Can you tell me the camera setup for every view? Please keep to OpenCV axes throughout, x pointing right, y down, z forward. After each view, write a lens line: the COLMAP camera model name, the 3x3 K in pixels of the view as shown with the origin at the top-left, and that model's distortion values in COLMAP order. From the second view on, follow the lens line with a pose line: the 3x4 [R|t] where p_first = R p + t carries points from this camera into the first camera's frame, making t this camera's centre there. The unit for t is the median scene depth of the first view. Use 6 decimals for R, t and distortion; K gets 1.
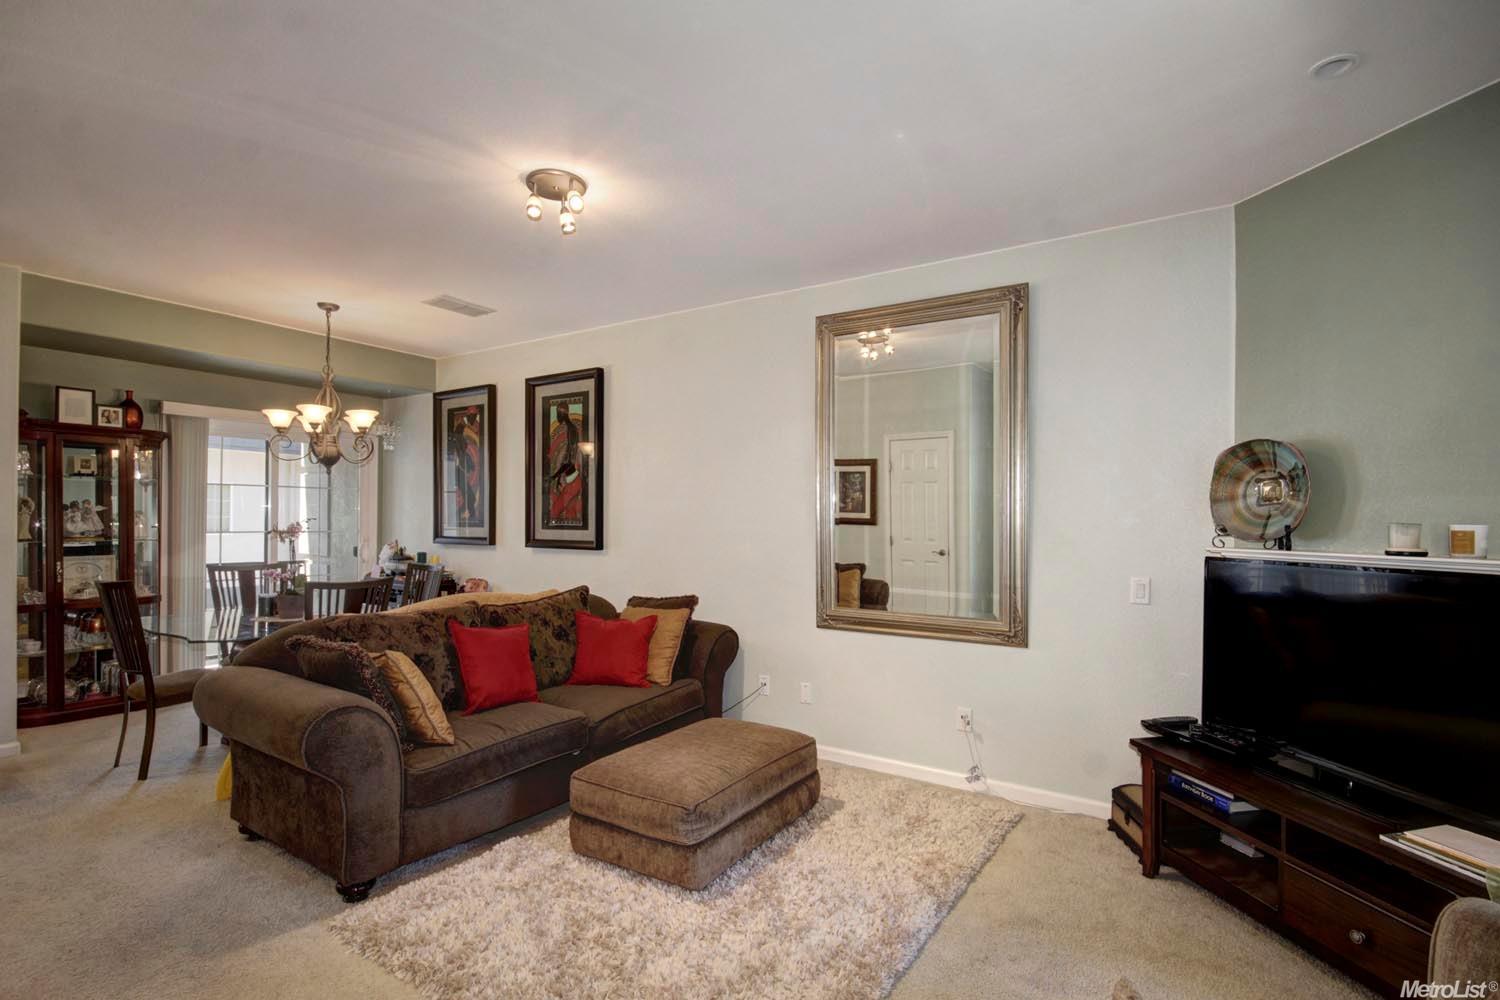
lens RADIAL K [[731.2, 0, 761.4], [0, 731.2, 520.4], [0, 0, 1]] dist [0.000313, -0.000080]
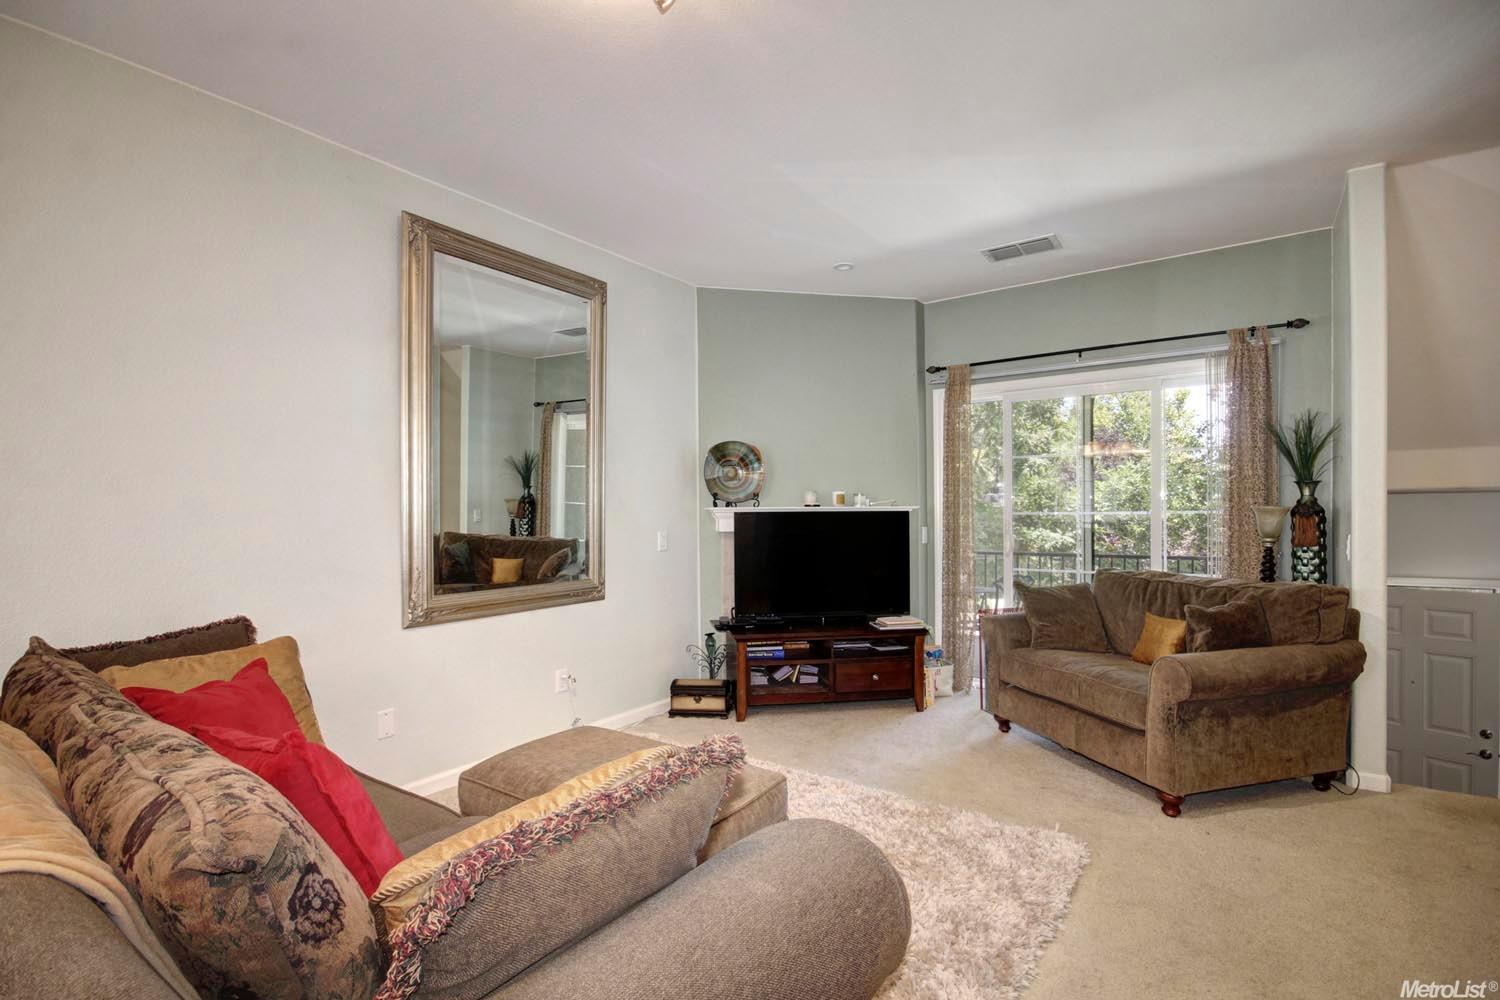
lens RADIAL K [[709.7, 0, 742.4], [0, 709.7, 509.6], [0, 0, 1]] dist [0.010866, -0.014450]
pose [[0.033572, -0.008892, 0.999397, -0.625868], [0.008141, 0.999930, 0.008623, 0.021391], [-0.999403, 0.007846, 0.033642, 0.620296]]
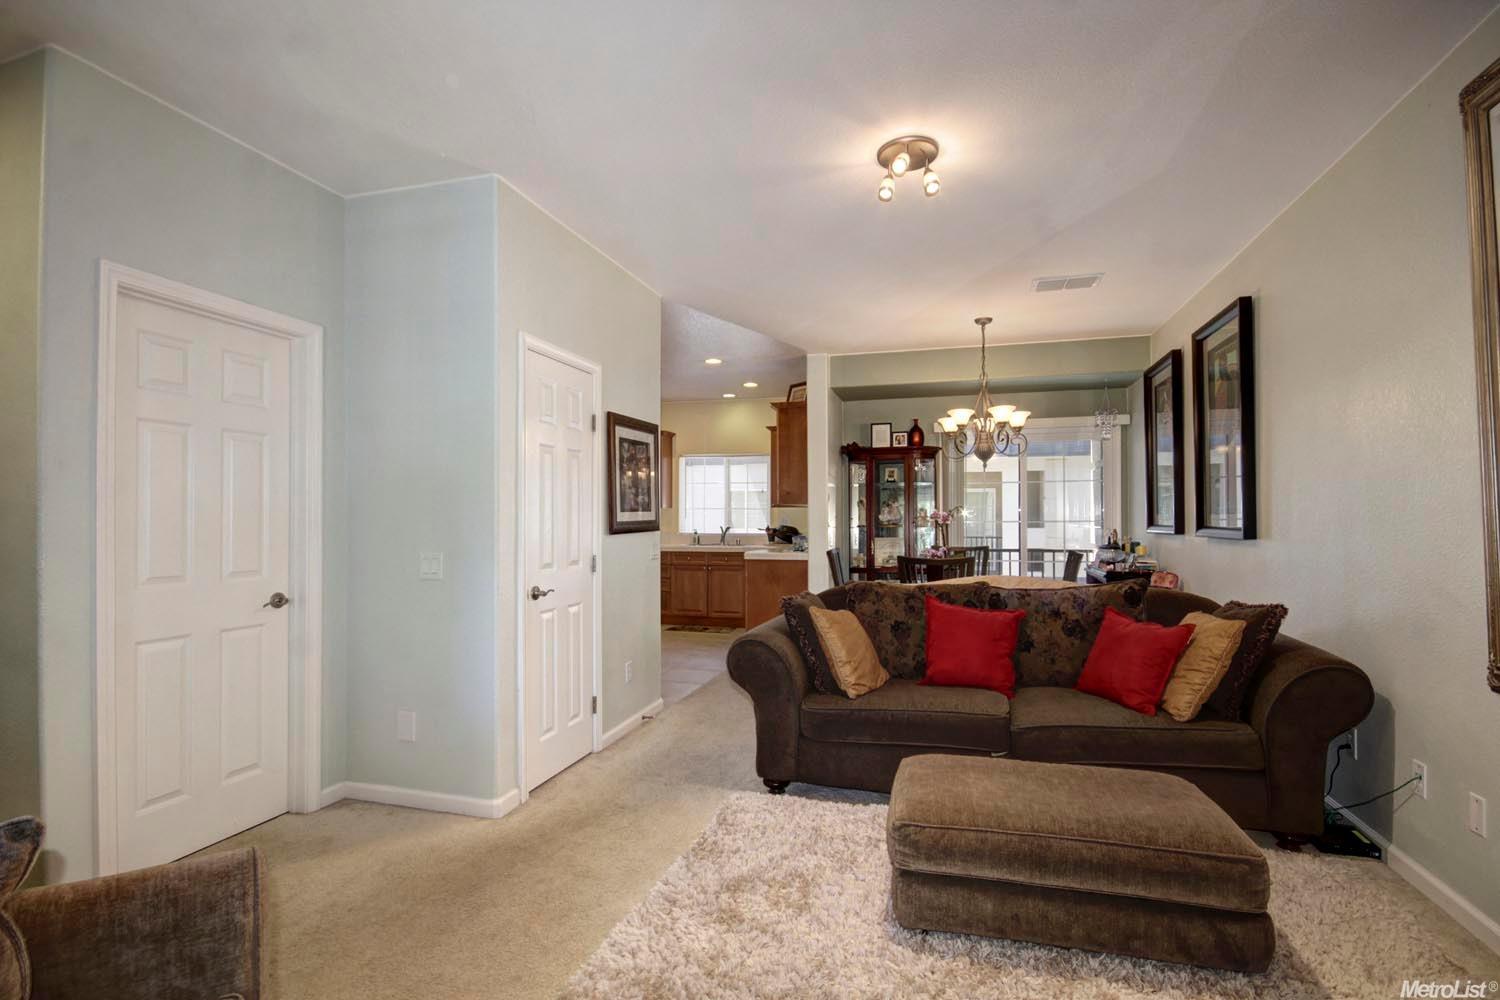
lens RADIAL K [[709.7, 0, 742.4], [0, 709.7, 509.6], [0, 0, 1]] dist [0.010866, -0.014450]
pose [[0.285336, -0.024545, -0.958113, 0.398996], [0.006931, 0.999699, -0.023546, 0.028785], [0.958403, 0.000078, 0.285420, 0.362352]]
